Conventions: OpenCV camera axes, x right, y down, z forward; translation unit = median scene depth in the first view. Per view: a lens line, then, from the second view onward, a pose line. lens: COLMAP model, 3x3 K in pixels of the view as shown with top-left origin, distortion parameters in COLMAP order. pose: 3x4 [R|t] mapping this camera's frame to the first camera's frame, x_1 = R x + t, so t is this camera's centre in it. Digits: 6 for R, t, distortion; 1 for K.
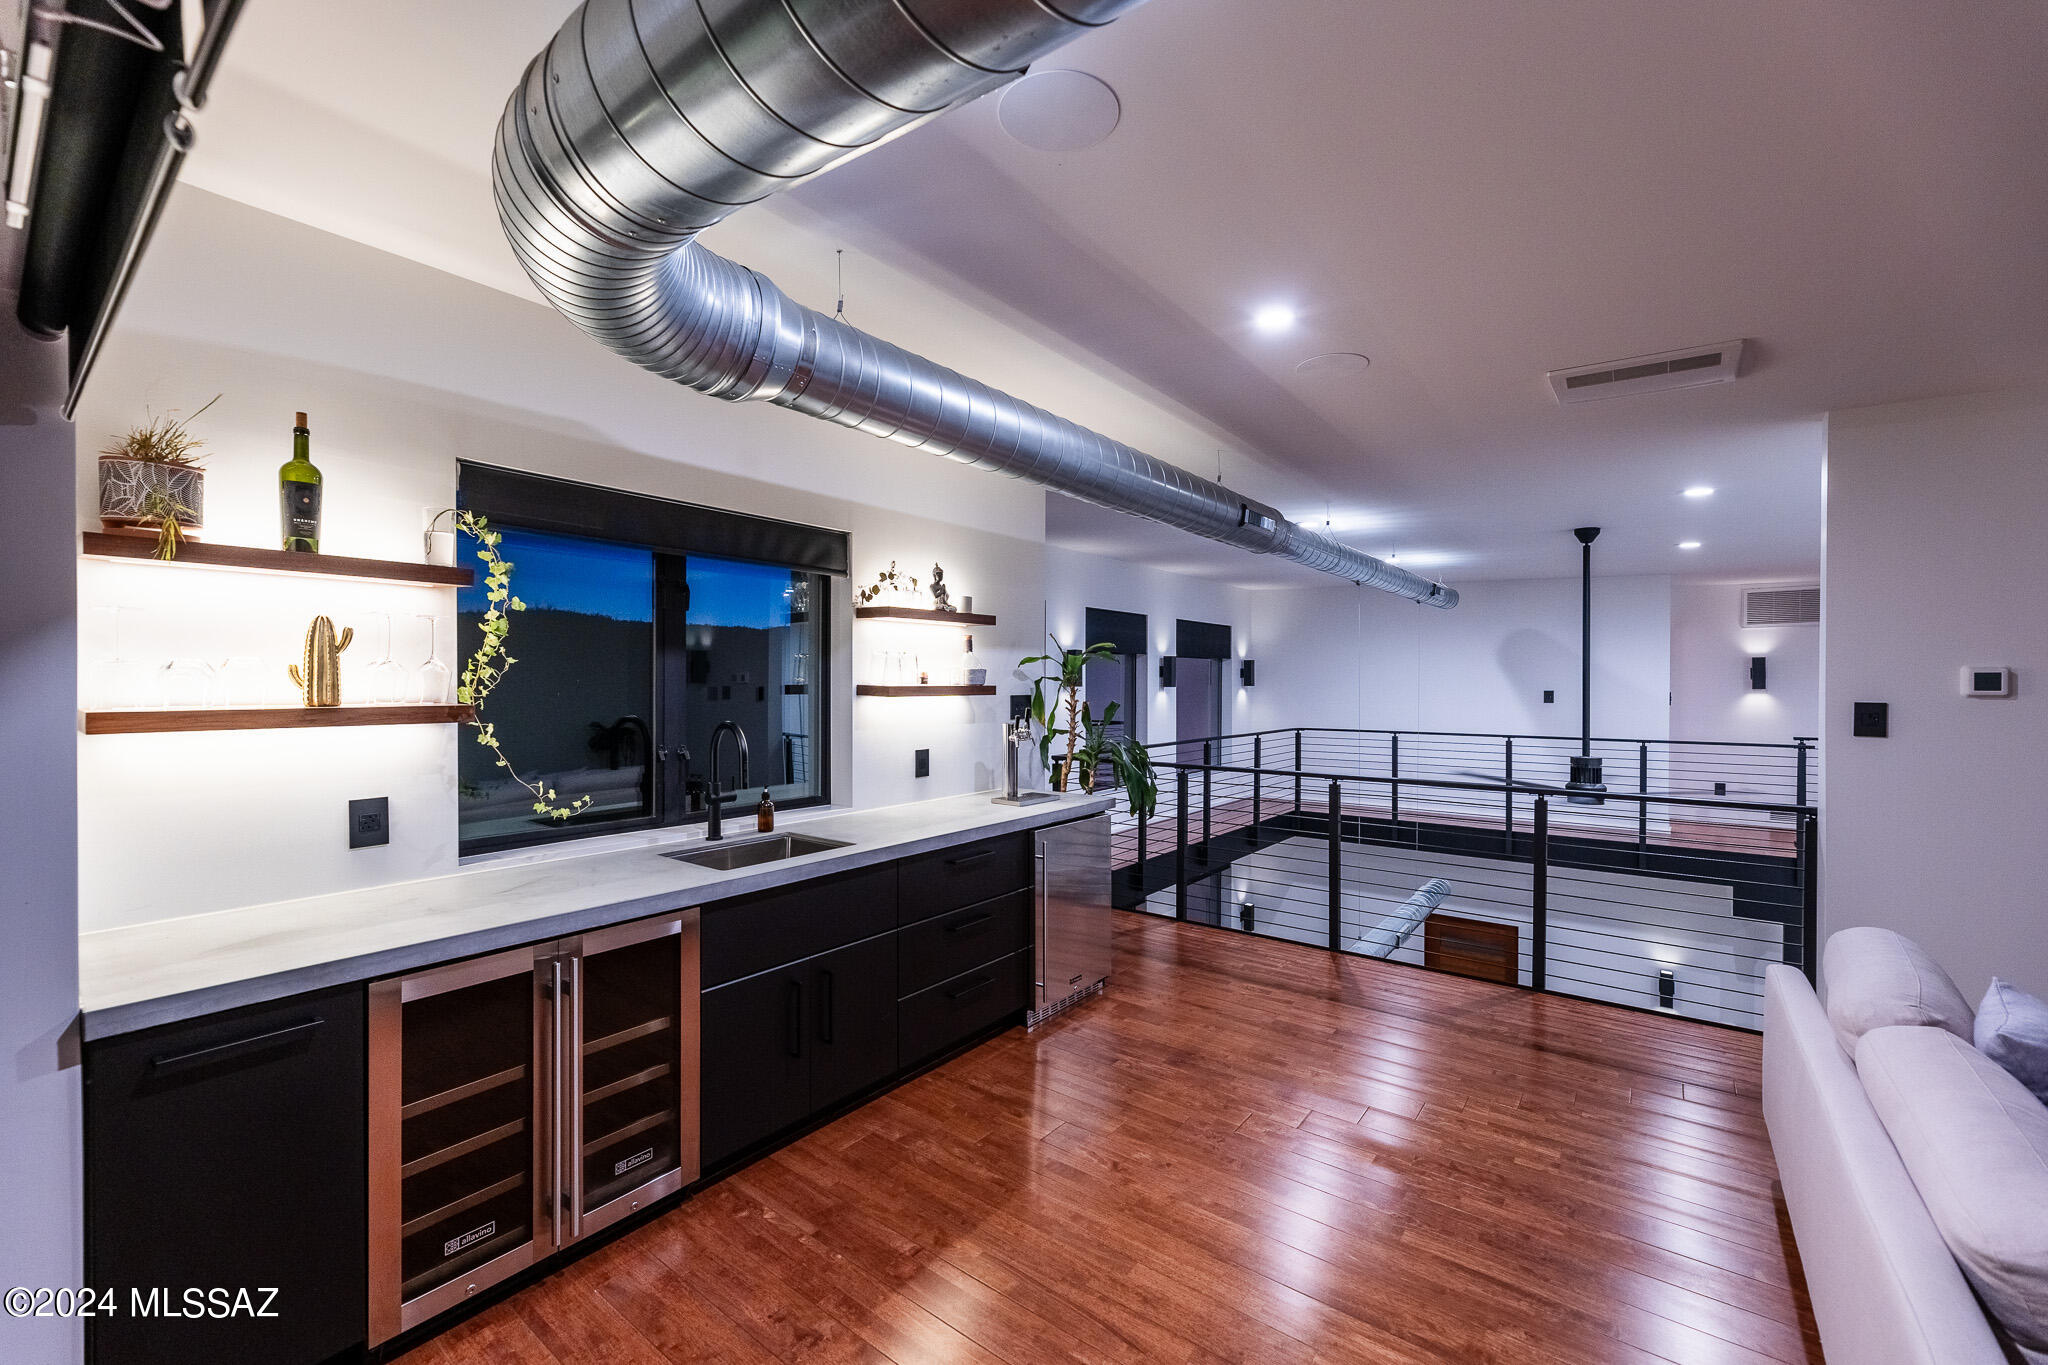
lens RADIAL K [[842.9, 0, 1024.0], [0, 842.9, 682.5], [0, 0, 1]] dist [-0.000876, 0.000035]
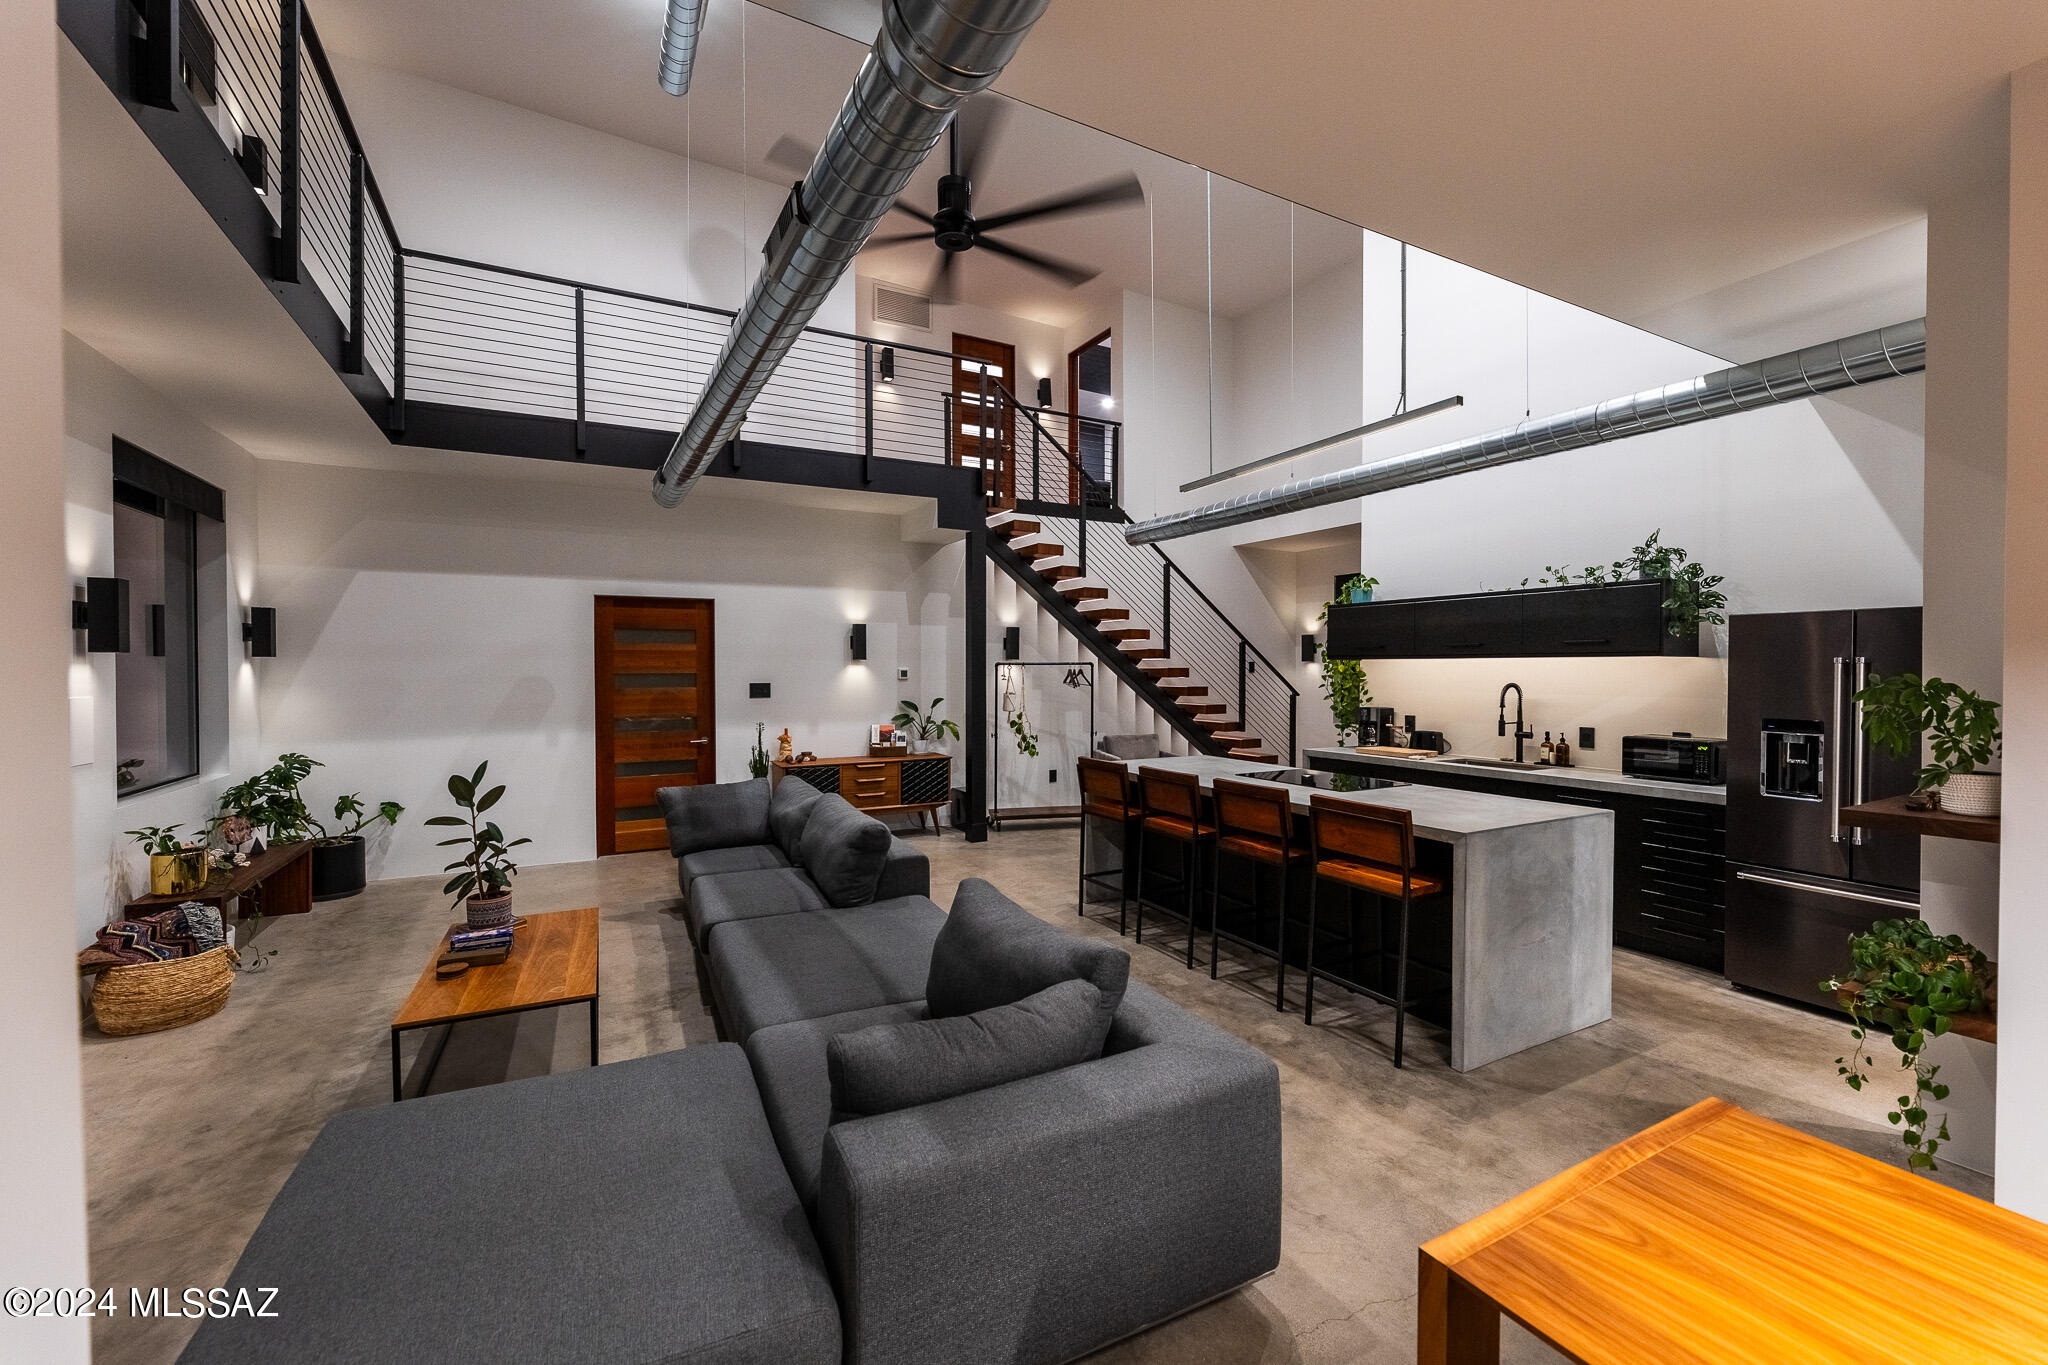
lens RADIAL K [[833.6, 0, 1011.7], [0, 833.6, 670.2], [0, 0, 1]] dist [-0.000845, -0.000112]
pose [[0.407697, -0.011104, 0.913050, -0.026124], [0.005732, 0.999937, 0.009602, 0.029771], [-0.913099, 0.001319, 0.407736, 1.279123]]
